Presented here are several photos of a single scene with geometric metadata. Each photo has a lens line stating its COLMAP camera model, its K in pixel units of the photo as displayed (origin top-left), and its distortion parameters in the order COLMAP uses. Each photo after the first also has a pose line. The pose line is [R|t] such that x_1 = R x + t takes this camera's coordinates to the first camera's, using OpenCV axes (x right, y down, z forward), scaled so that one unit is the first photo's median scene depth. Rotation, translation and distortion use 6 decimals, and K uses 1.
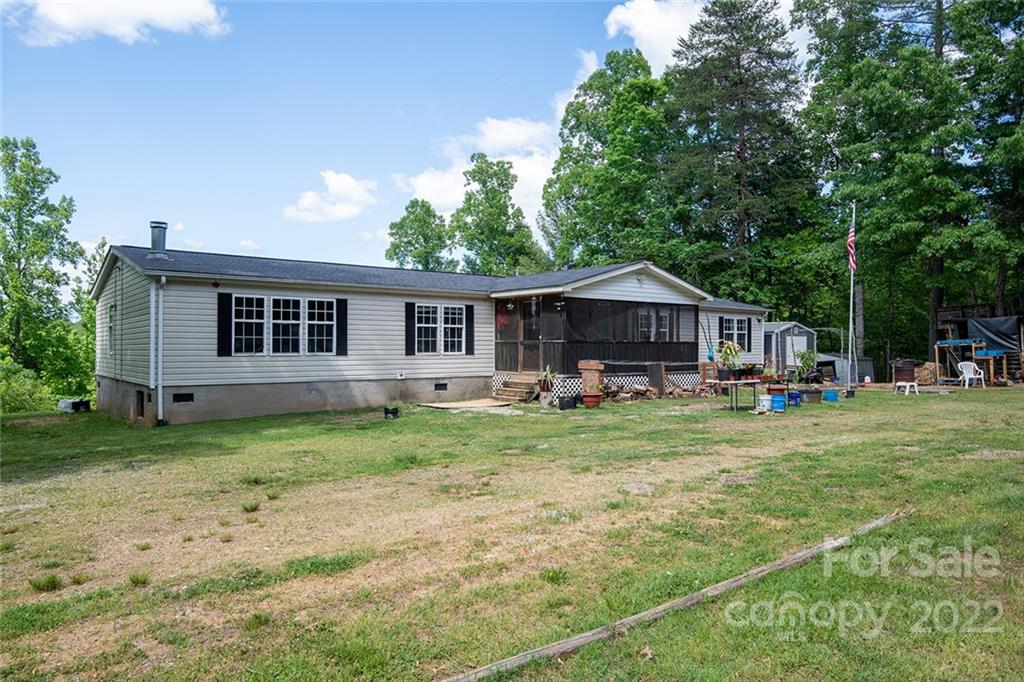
lens RADIAL K [[690.8, 0, 506.7], [0, 690.8, 343.0], [0, 0, 1]] dist [0.060797, -0.002034]
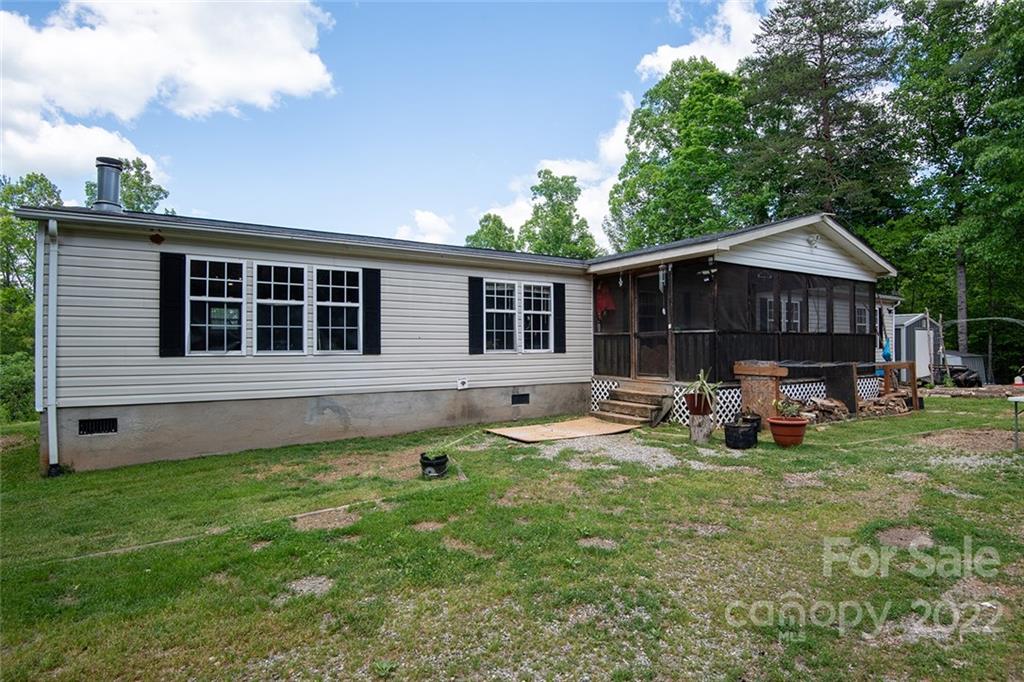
lens RADIAL K [[545.1, 0, 514.2], [0, 545.1, 345.5], [0, 0, 1]] dist [0.025736, -0.020065]
pose [[0.996167, -0.005876, -0.087279, -0.052963], [0.005935, 0.999982, 0.000422, 0.008949], [0.087275, -0.000938, 0.996184, 0.451357]]
